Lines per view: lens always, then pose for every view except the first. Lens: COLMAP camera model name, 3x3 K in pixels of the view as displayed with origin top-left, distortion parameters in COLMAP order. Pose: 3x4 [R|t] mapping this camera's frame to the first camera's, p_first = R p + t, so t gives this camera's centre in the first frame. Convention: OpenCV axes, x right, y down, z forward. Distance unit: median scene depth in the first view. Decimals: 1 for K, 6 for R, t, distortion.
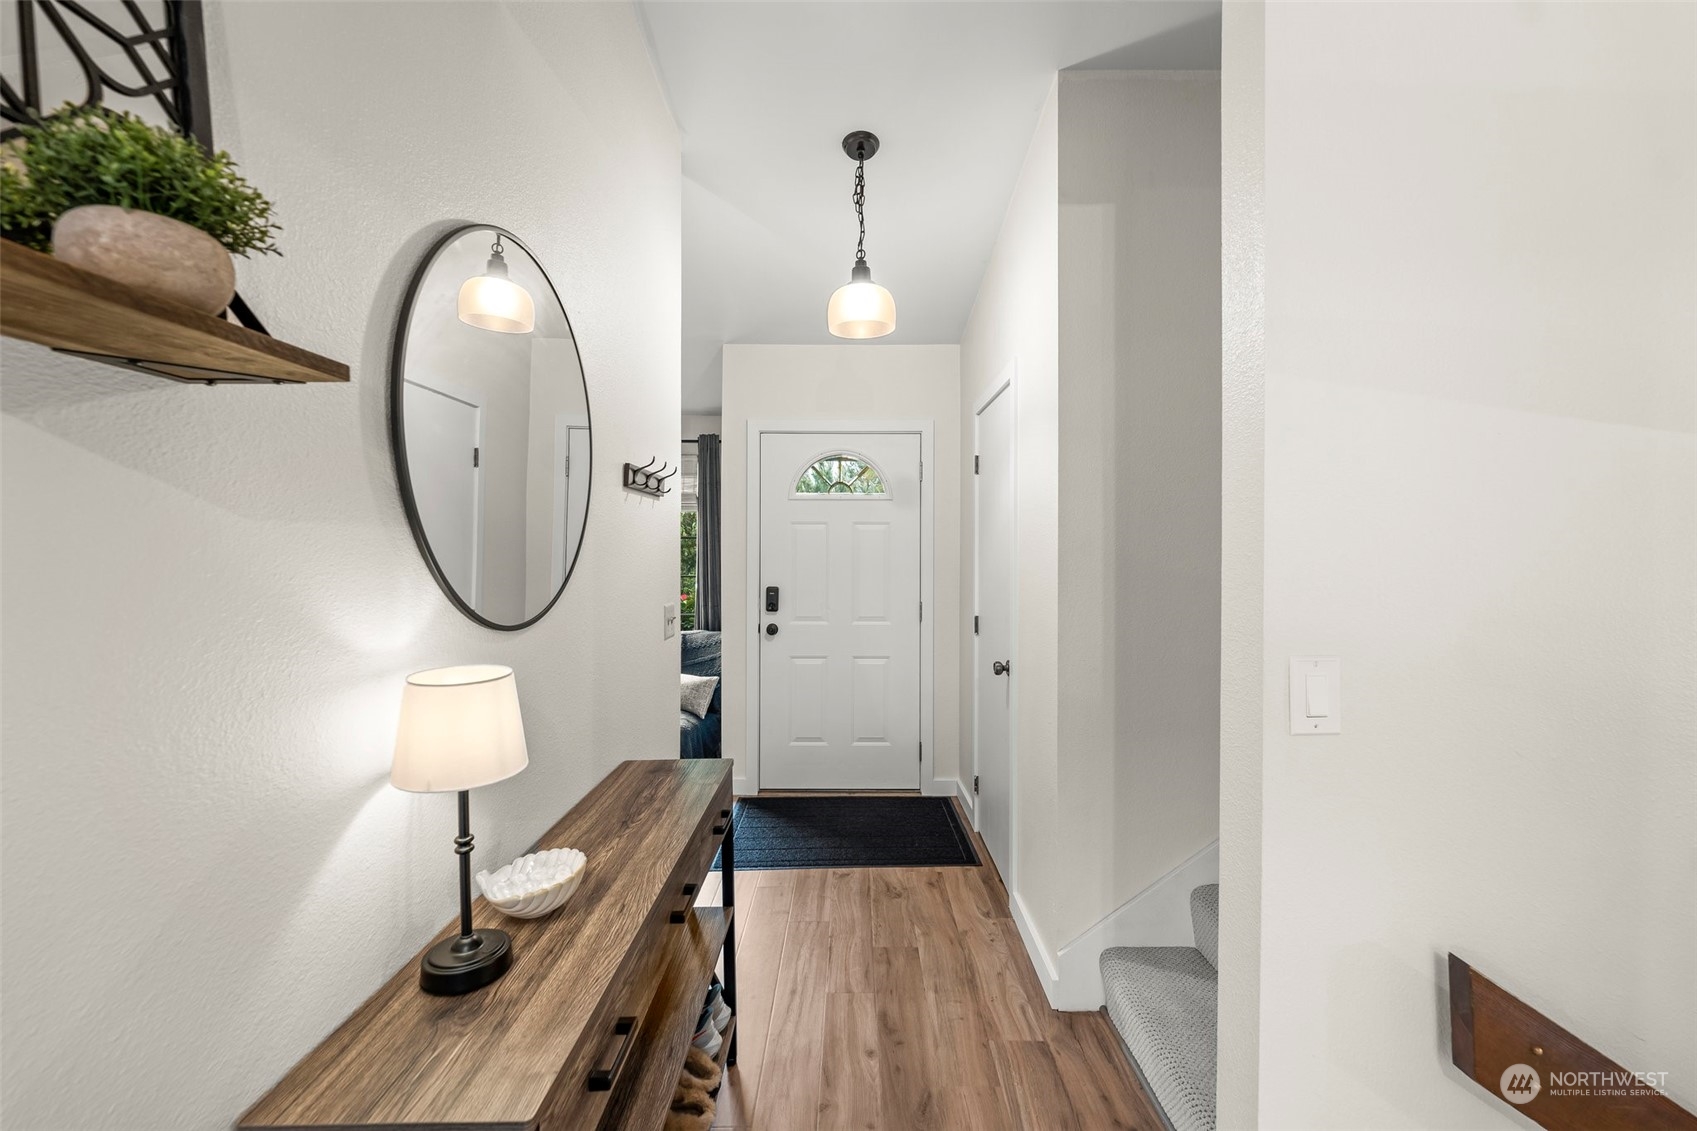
lens RADIAL K [[703.0, 0, 855.8], [0, 703.0, 559.8], [0, 0, 1]] dist [0.002371, -0.000107]
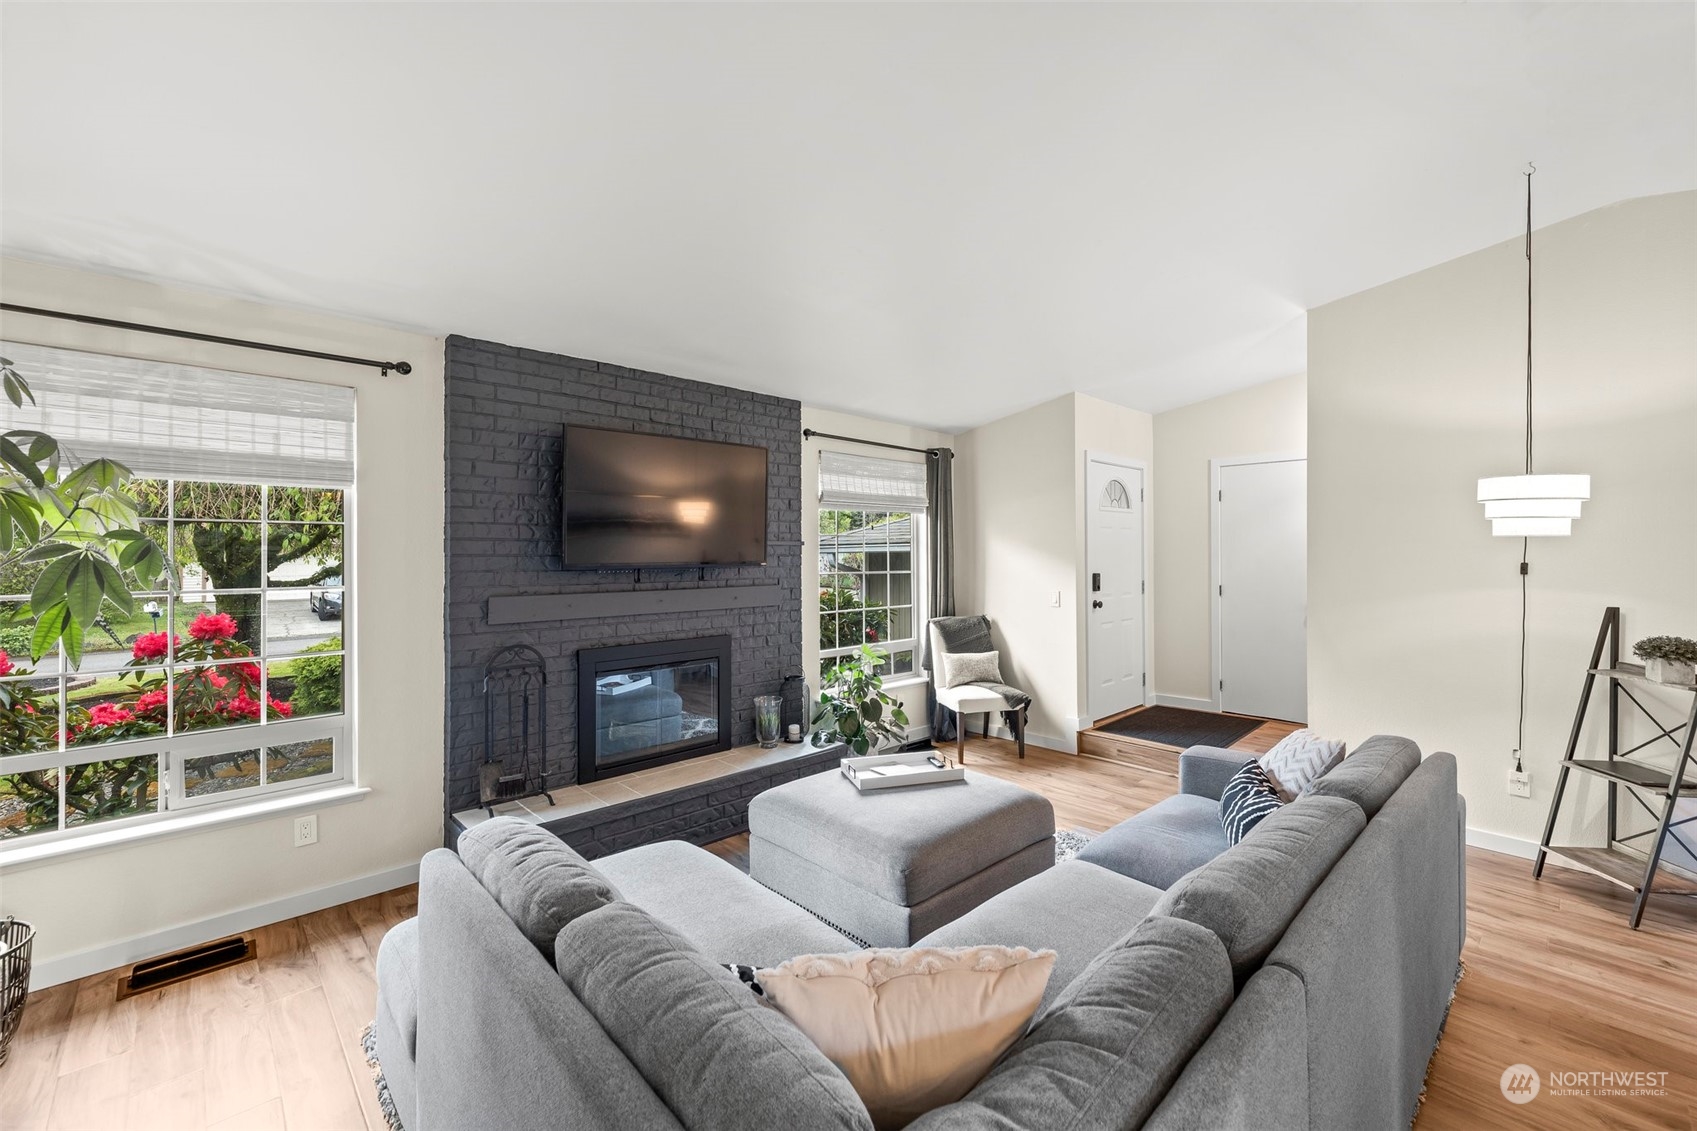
lens RADIAL K [[701.8, 0, 853.5], [0, 701.8, 550.1], [0, 0, 1]] dist [0.000450, 0.000042]
pose [[0.720431, -0.001780, 0.693525, -1.408301], [0.011967, 0.999880, -0.009865, 0.001239], [-0.693424, 0.015406, 0.720365, 0.336428]]
